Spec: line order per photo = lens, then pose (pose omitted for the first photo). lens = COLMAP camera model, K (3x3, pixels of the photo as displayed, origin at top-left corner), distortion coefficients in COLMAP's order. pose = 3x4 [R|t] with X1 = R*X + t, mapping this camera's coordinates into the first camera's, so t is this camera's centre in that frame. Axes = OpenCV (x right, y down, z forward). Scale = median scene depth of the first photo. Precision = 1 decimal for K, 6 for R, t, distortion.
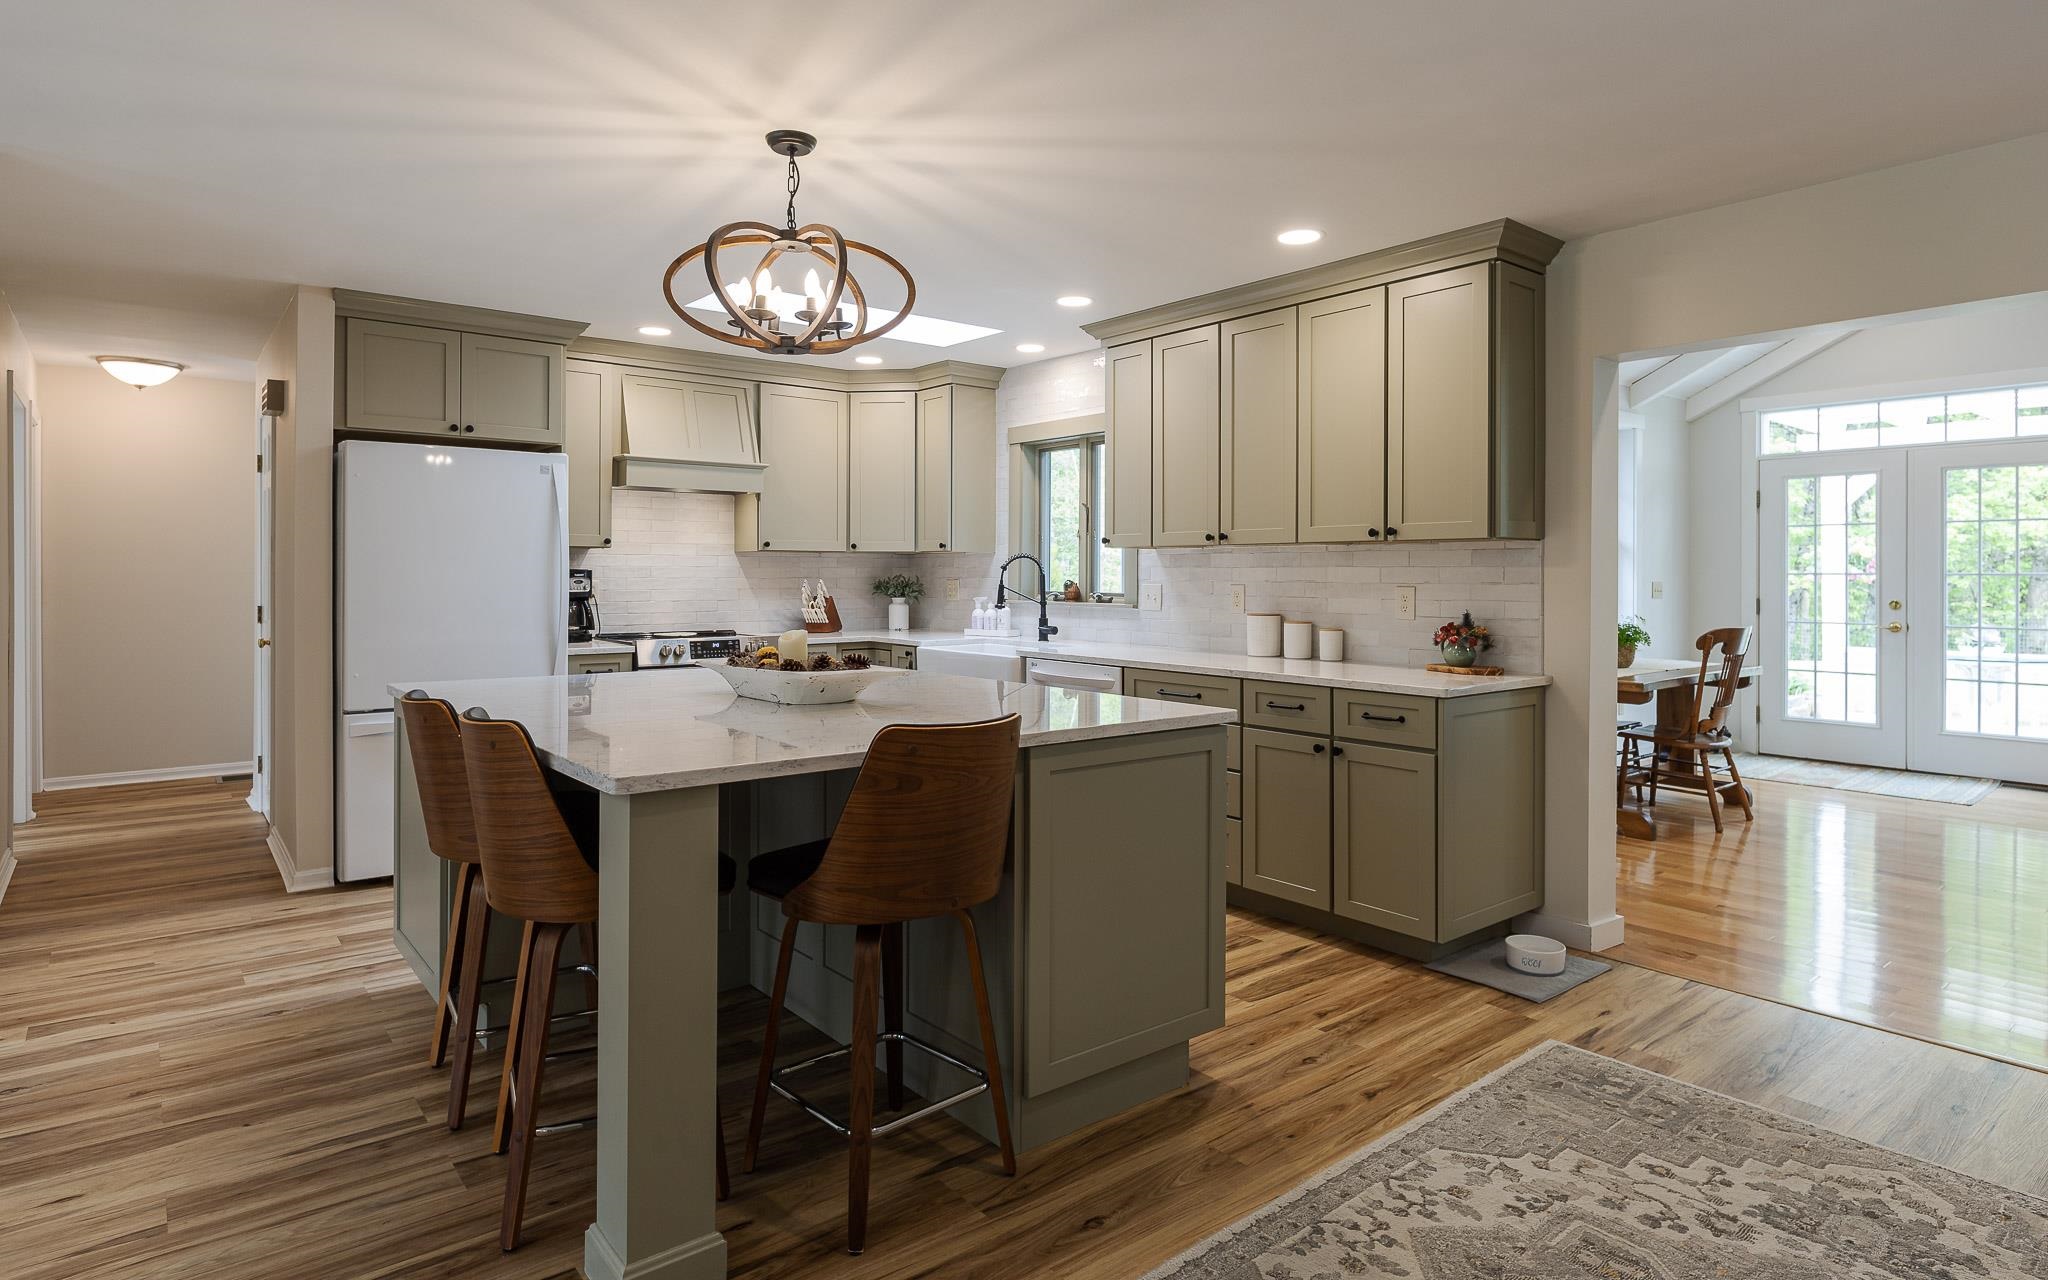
lens RADIAL K [[1067.2, 0, 989.4], [0, 1067.2, 576.7], [0, 0, 1]] dist [-0.002678, -0.002079]
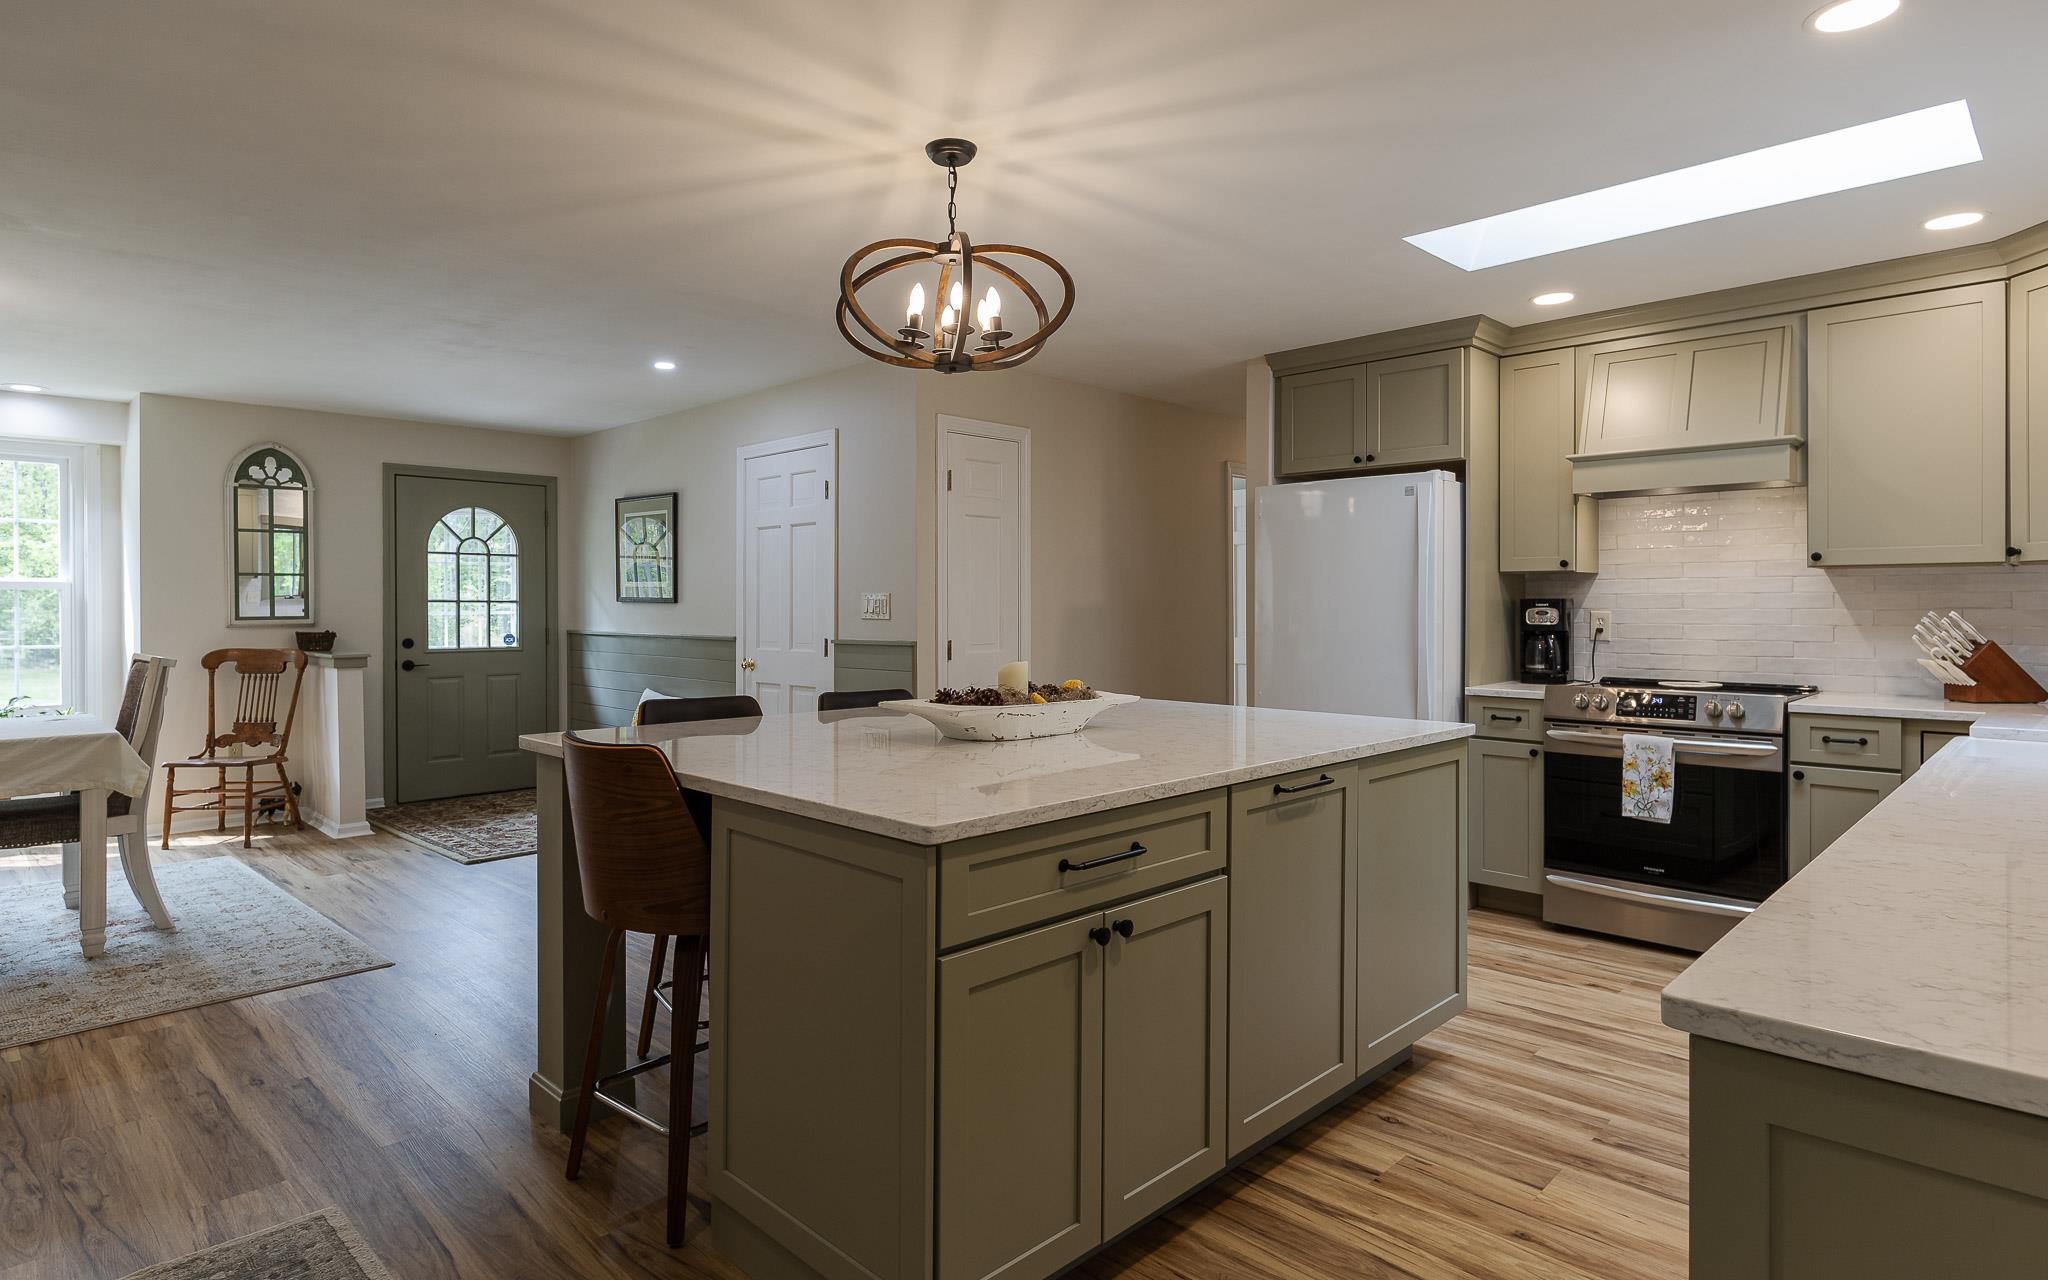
lens RADIAL K [[1101.0, 0, 1074.5], [0, 1101.0, 617.0], [0, 0, 1]] dist [0.005057, 0.000053]
pose [[0.162538, 0.006089, -0.986684, 0.515957], [-0.001789, 0.999981, 0.005877, 0.004404], [0.986701, 0.000810, 0.162545, 0.598074]]
